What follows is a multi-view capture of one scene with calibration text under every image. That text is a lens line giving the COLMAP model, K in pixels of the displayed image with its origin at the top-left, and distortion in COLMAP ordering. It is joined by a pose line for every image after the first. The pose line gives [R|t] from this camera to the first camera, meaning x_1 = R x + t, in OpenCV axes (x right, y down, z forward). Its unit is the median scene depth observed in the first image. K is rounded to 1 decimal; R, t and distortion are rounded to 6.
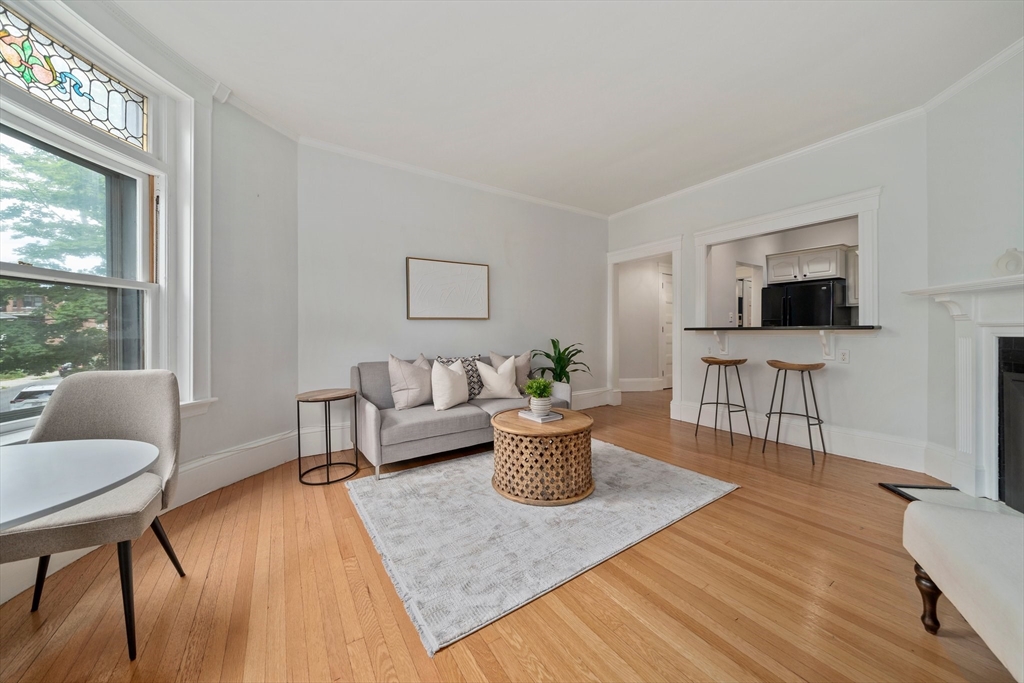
lens RADIAL K [[361.1, 0, 529.4], [0, 361.1, 337.1], [0, 0, 1]] dist [-0.000388, -0.000066]
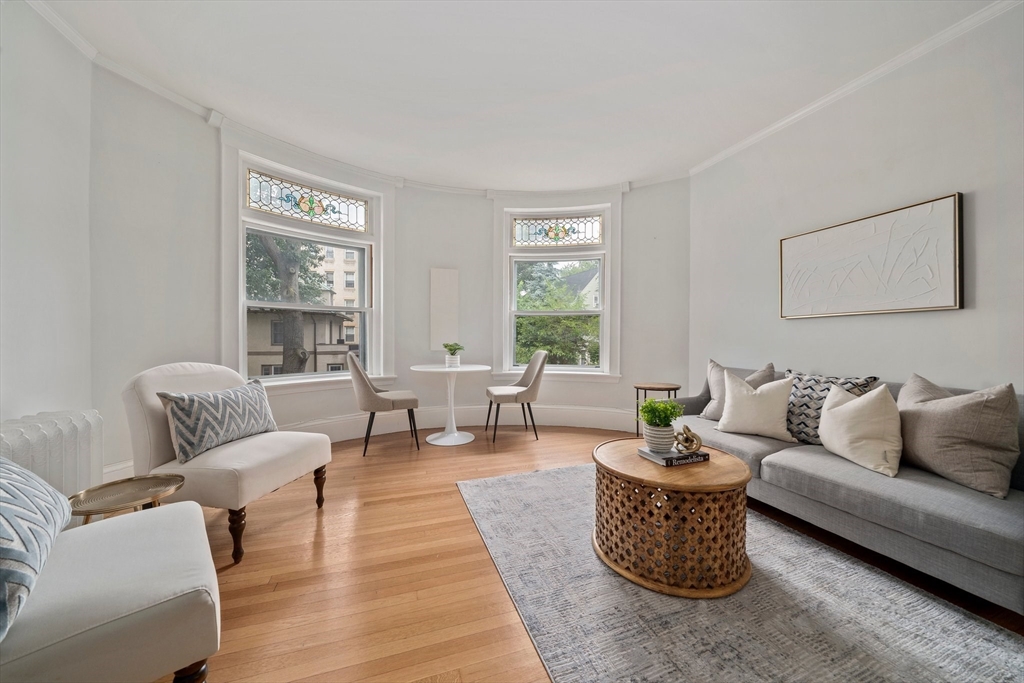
lens RADIAL K [[353.7, 0, 512.0], [0, 353.7, 341.5], [0, 0, 1]] dist [-0.000657, -0.000192]
pose [[-0.282656, 0.017937, -0.959054, 0.746855], [-0.012771, 0.999666, 0.022461, -0.009642], [0.959136, 0.018597, -0.282333, 0.869530]]
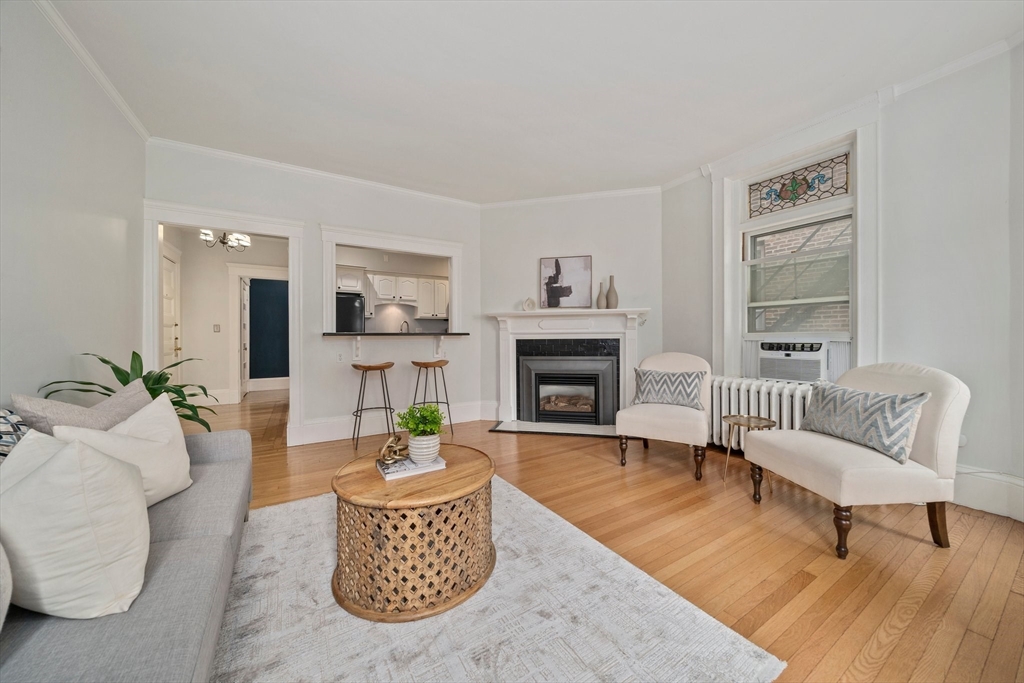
lens RADIAL K [[353.7, 0, 512.0], [0, 353.7, 341.5], [0, 0, 1]] dist [-0.000657, -0.000192]
pose [[0.064151, -0.012916, 0.997857, -0.567683], [0.019283, 0.999746, 0.011701, -0.009727], [-0.997754, 0.018491, 0.064384, 0.743279]]
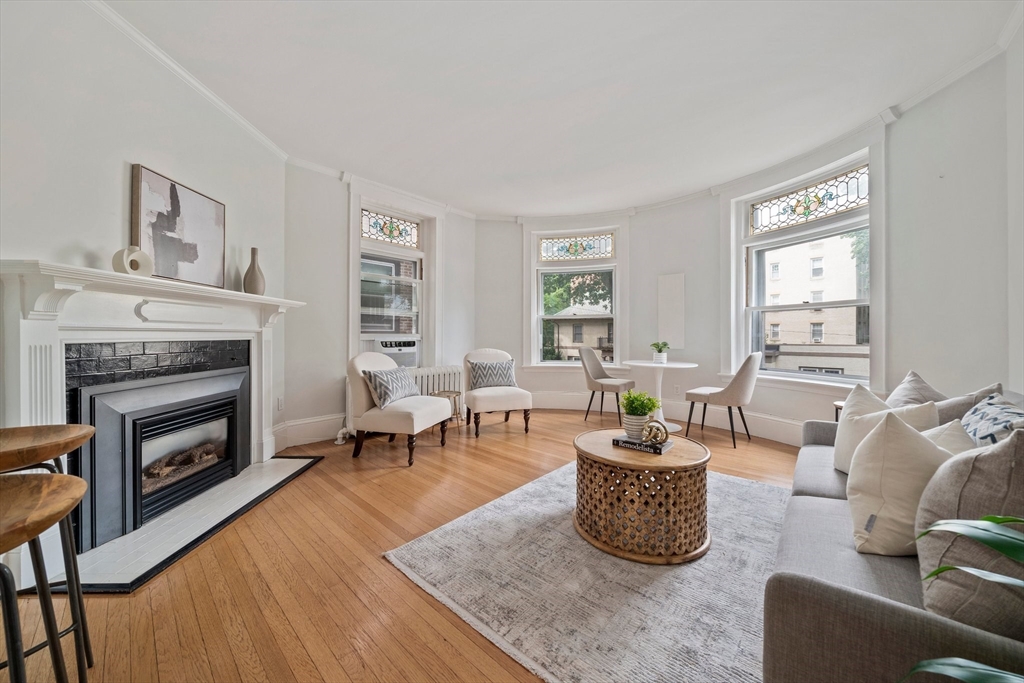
lens RADIAL K [[361.1, 0, 529.4], [0, 361.1, 337.1], [0, 0, 1]] dist [-0.000388, -0.000066]
pose [[-0.970289, 0.008097, -0.241812, 0.441763], [0.003772, 0.999825, 0.018345, -0.020380], [0.241918, 0.016888, -0.970150, 1.628818]]
